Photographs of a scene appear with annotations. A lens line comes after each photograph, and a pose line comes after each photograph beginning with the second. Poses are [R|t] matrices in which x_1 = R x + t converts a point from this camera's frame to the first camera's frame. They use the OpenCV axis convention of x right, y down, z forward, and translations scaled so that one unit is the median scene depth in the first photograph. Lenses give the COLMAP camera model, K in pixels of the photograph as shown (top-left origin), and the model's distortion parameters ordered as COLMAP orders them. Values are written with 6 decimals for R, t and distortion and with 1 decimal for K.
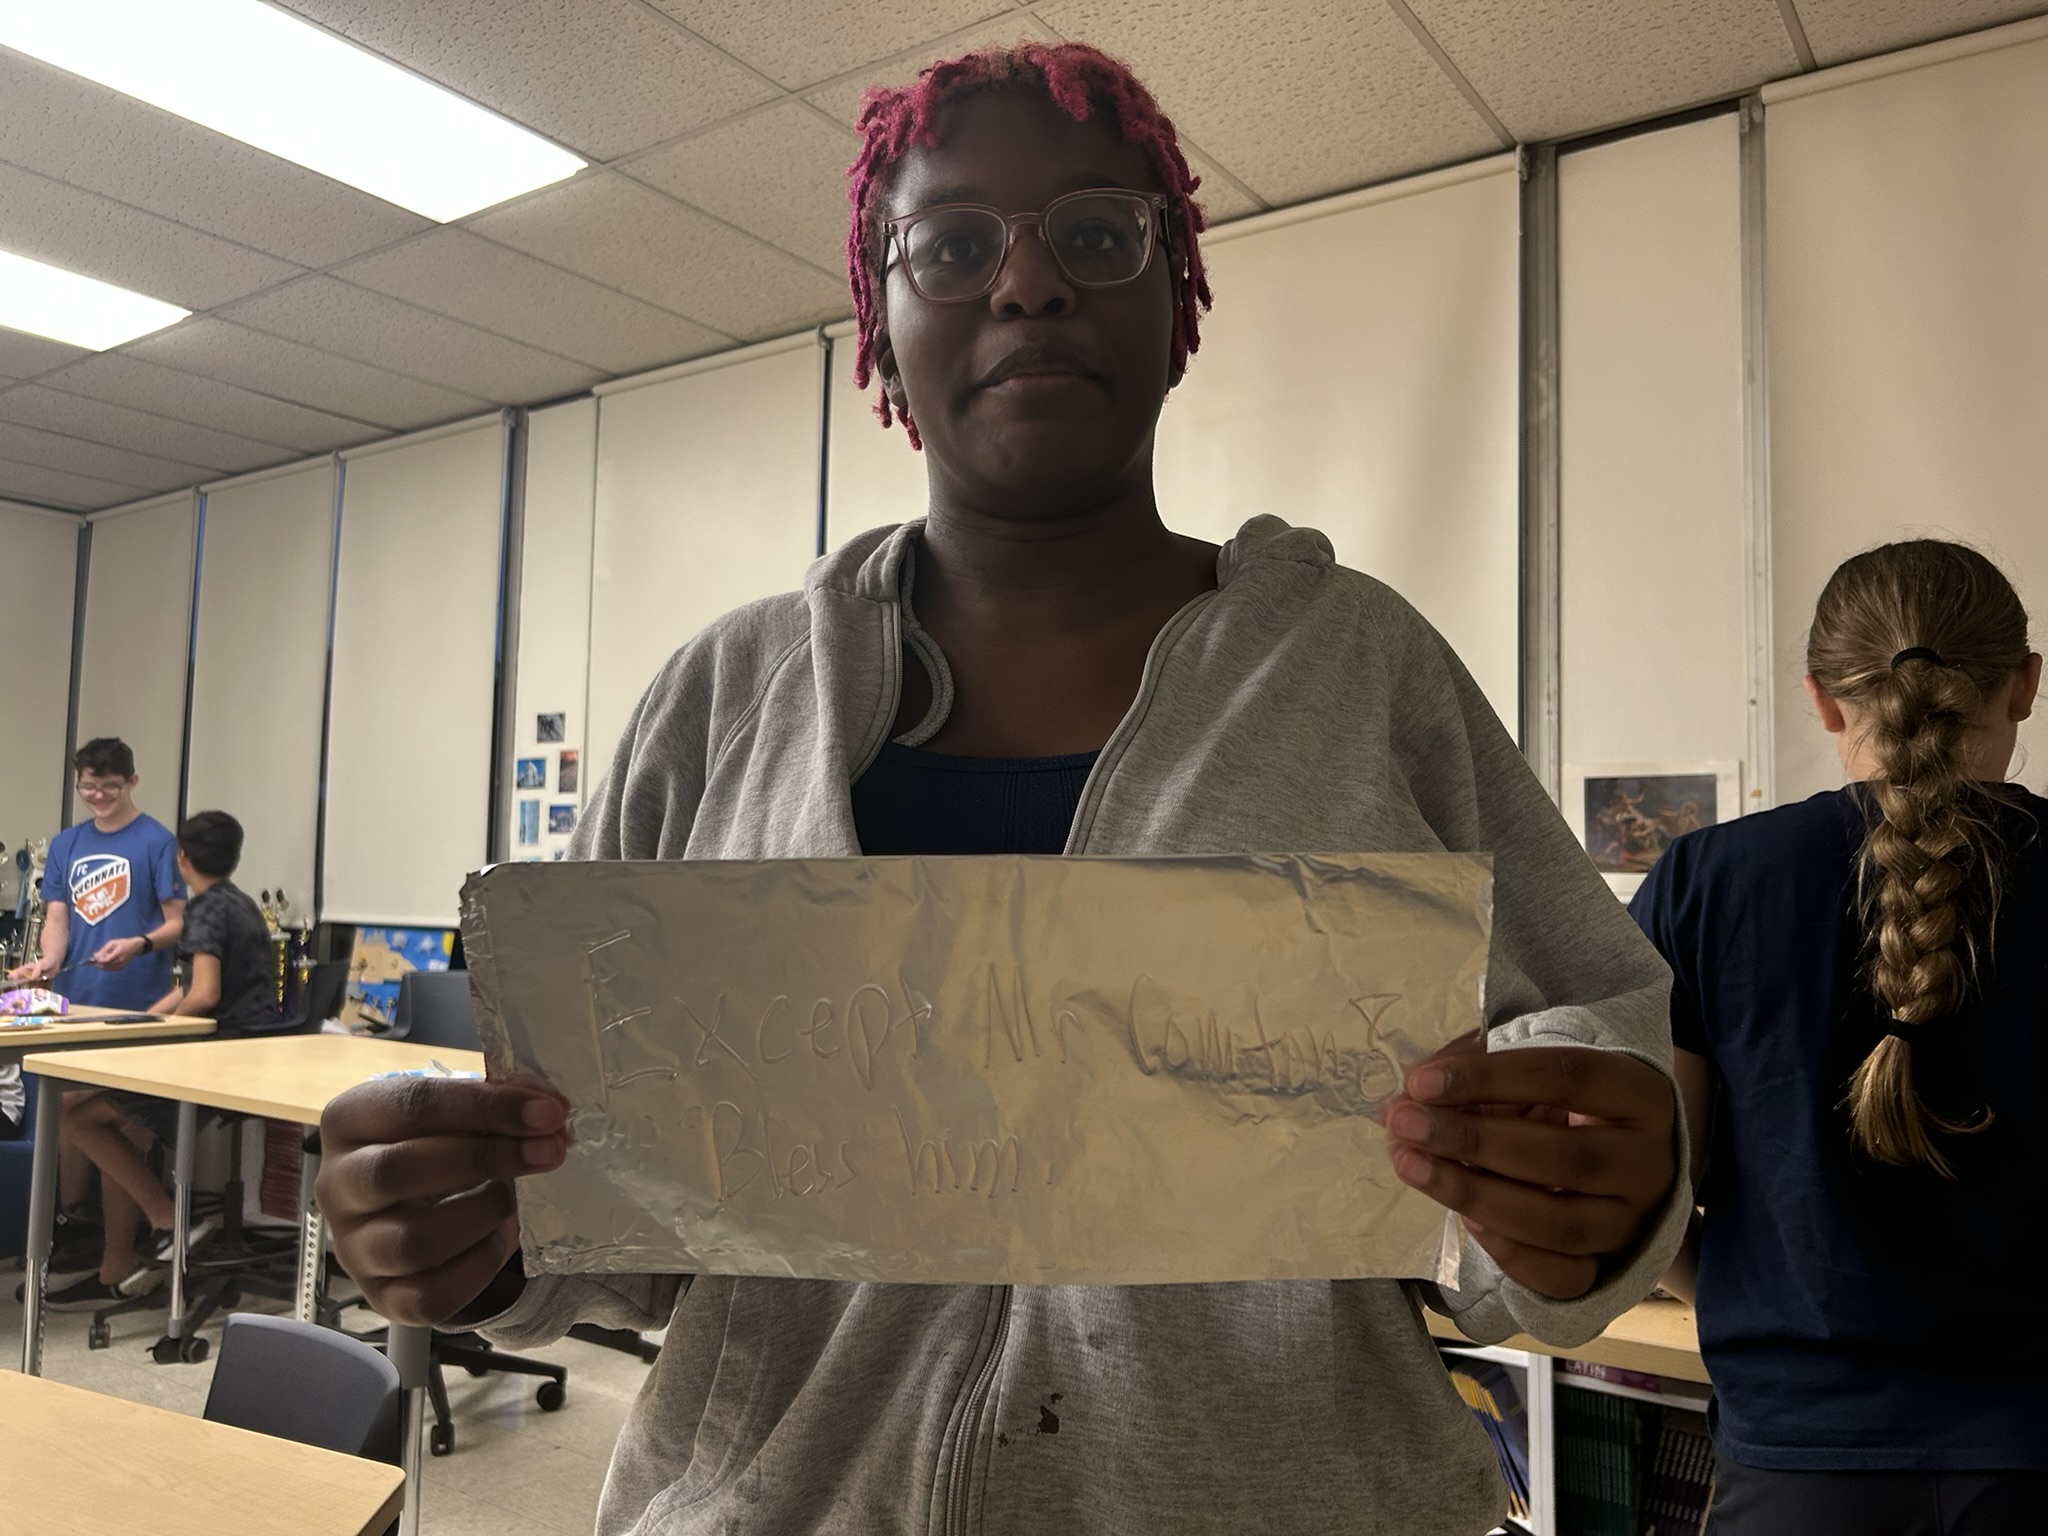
lens RADIAL K [[1562.4, 0, 1031.7], [0, 1562.4, 770.4], [0, 0, 1]] dist [0.031126, -0.032761]
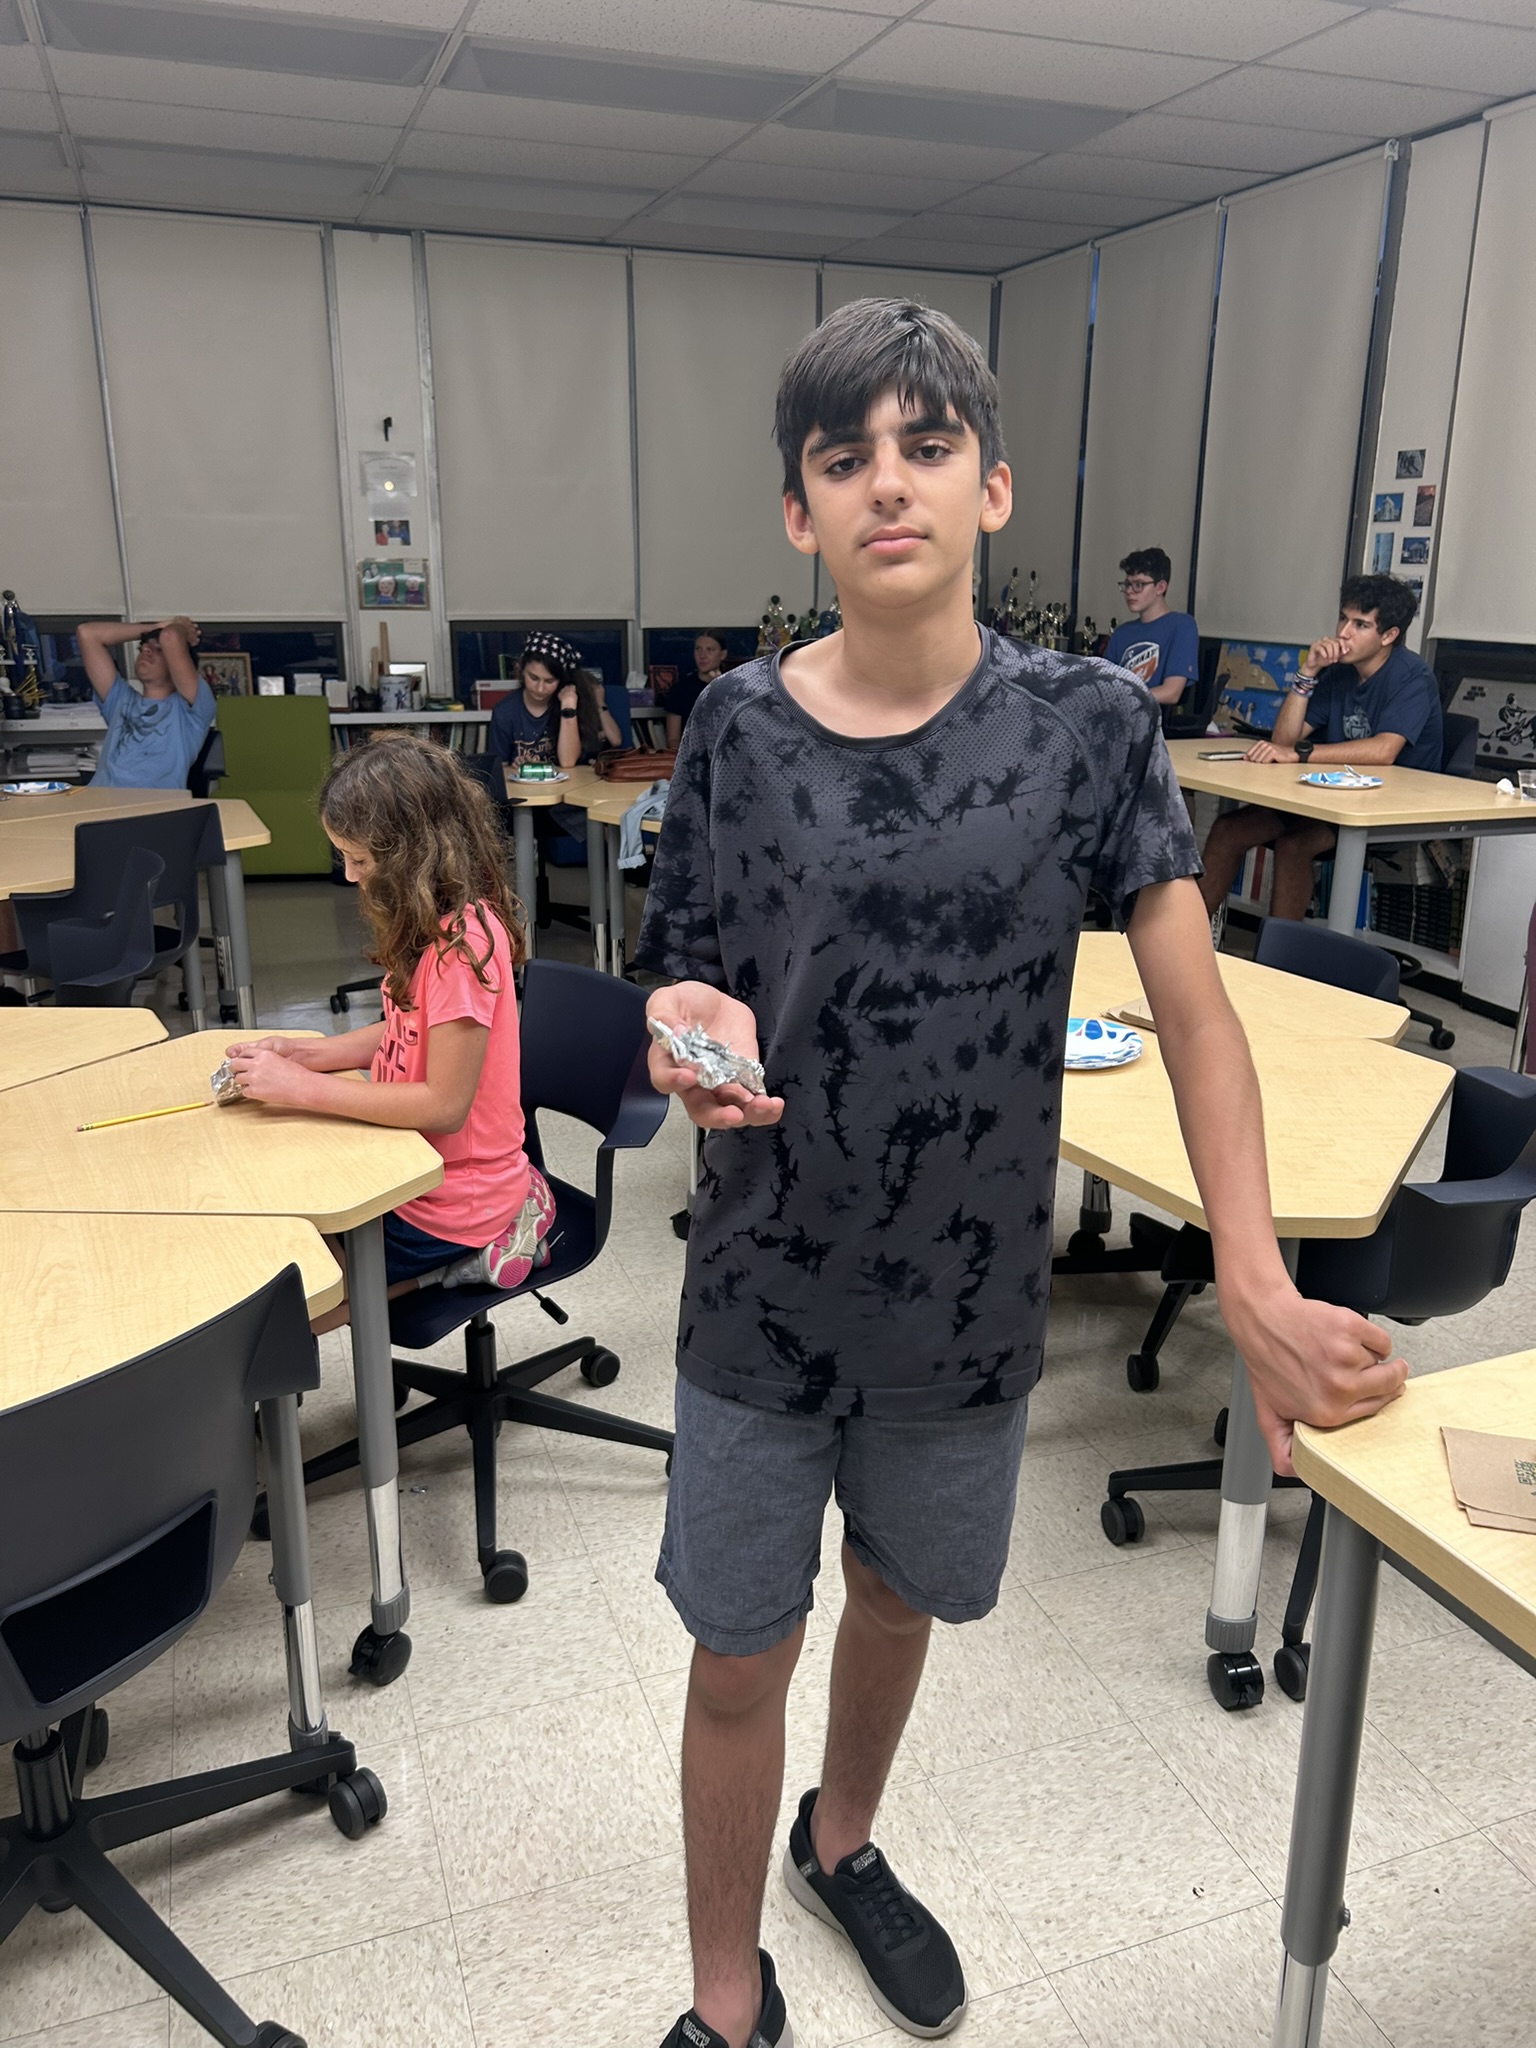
lens RADIAL K [[1562.4, 0, 774.0], [0, 1562.4, 1014.5], [0, 0, 1]] dist [0.031126, -0.032761]
pose [[0.818036, 0.150869, -0.555028, -0.000057], [0.051454, 0.941920, 0.331871, -0.053254], [0.572861, -0.300041, 0.762762, -0.223128]]
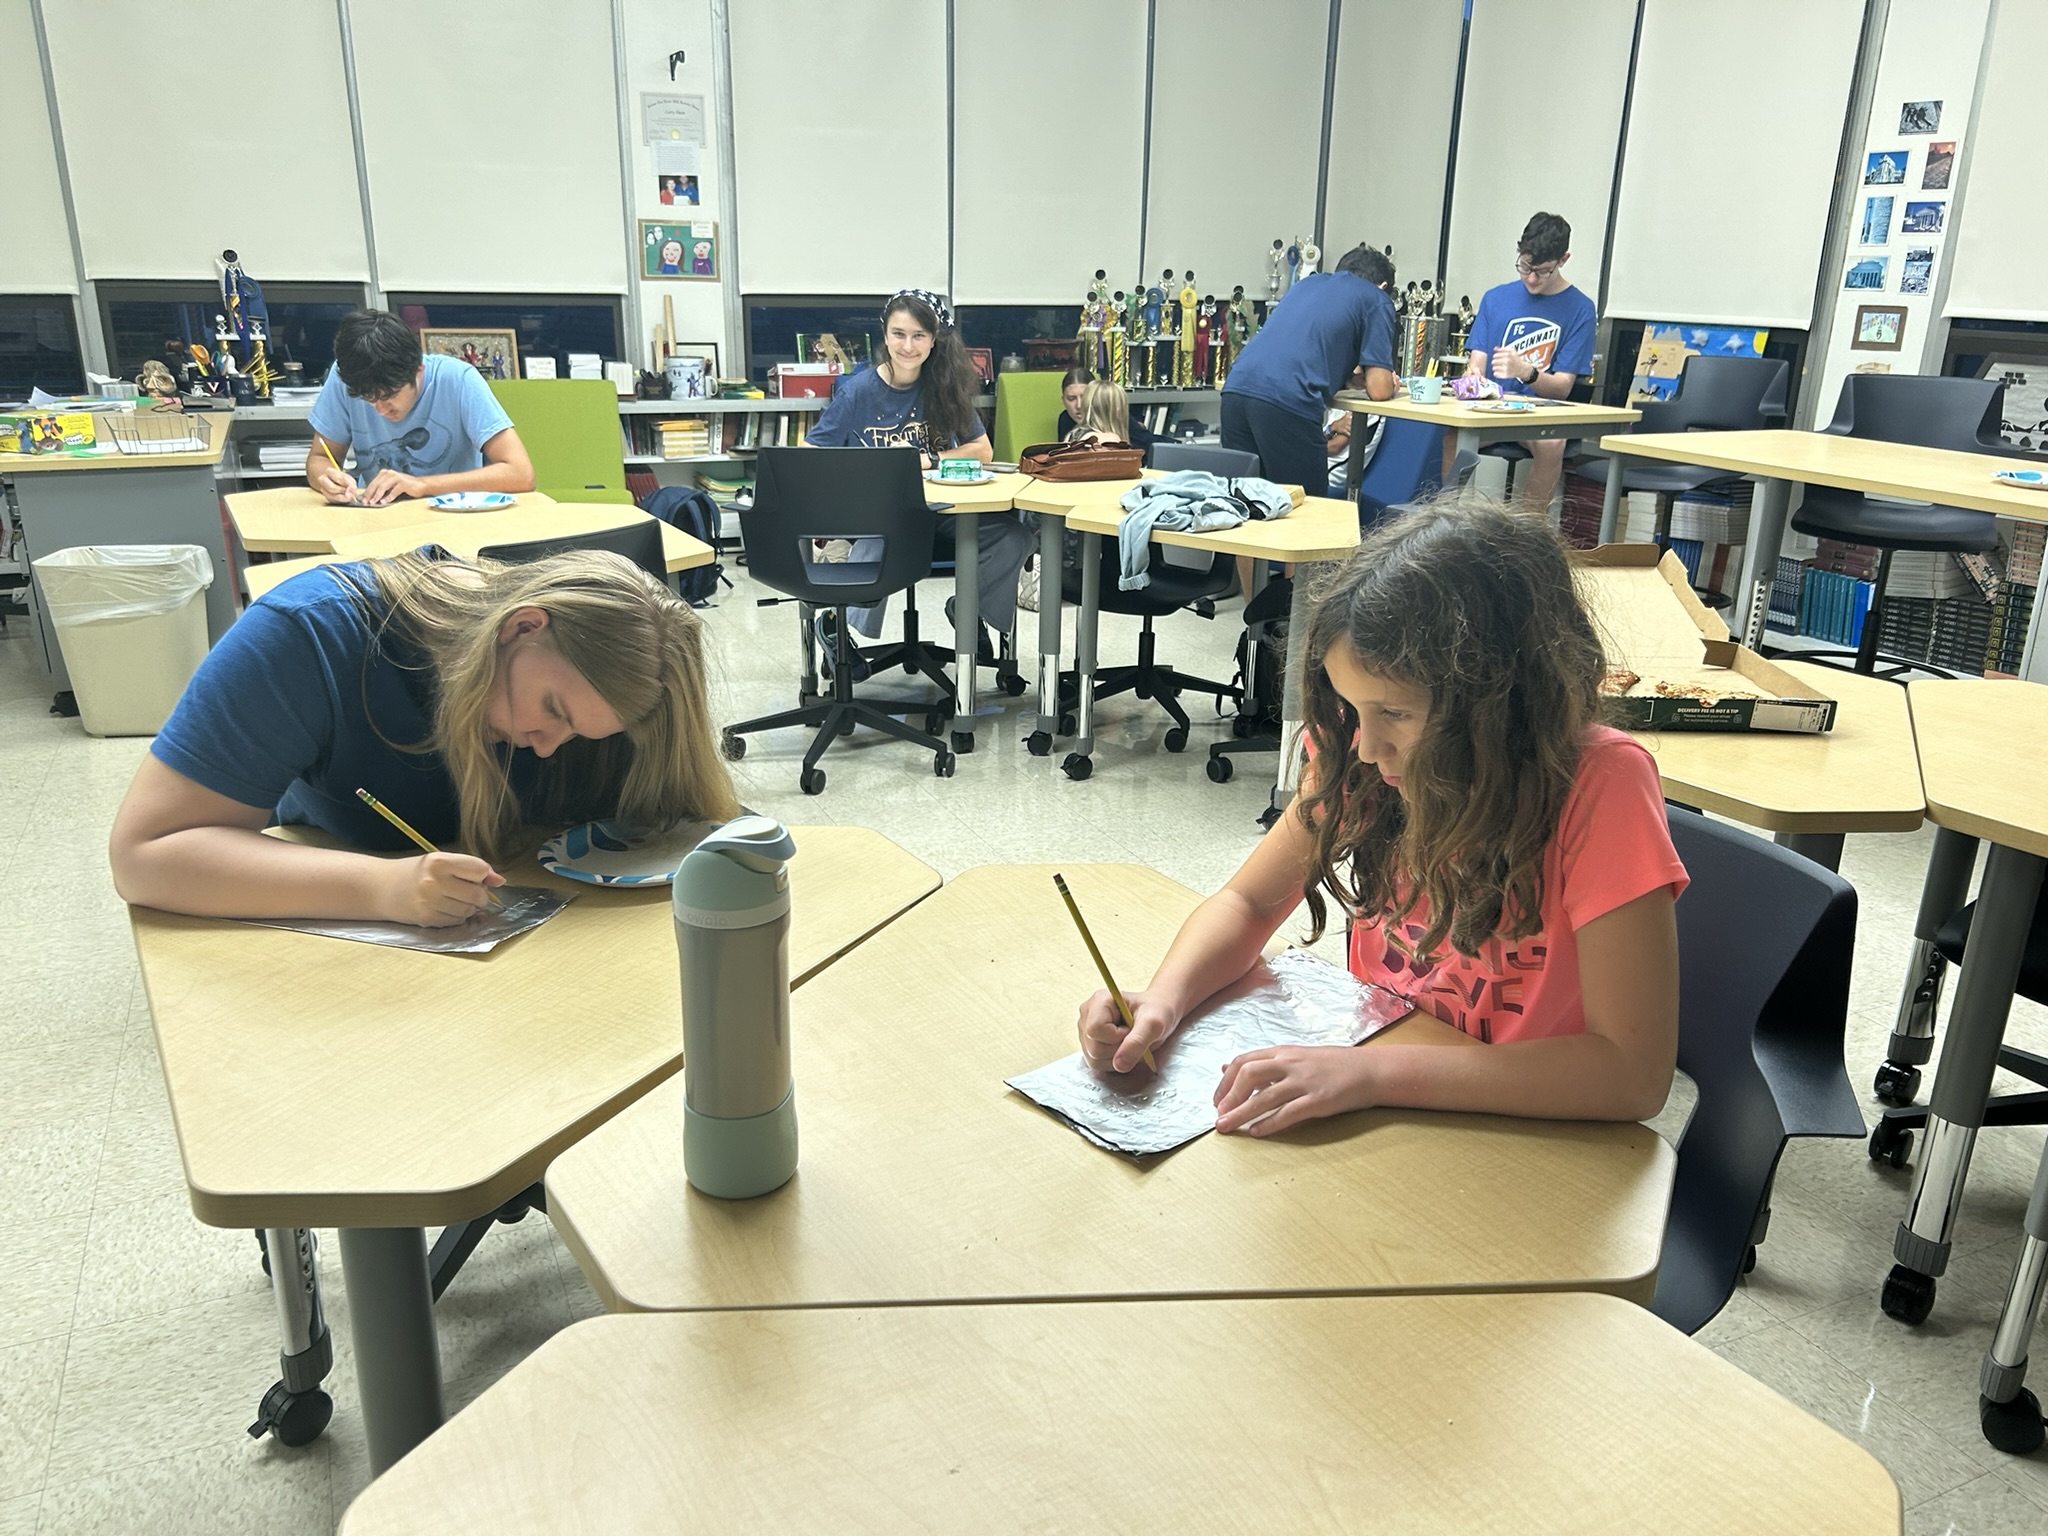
lens RADIAL K [[1562.4, 0, 1031.7], [0, 1562.4, 770.4], [0, 0, 1]] dist [0.031126, -0.032761]
pose [[0.863198, 0.158111, -0.479468, -0.253237], [0.035206, 0.928532, 0.369579, -0.031665], [0.503636, -0.335900, 0.795941, -0.193320]]
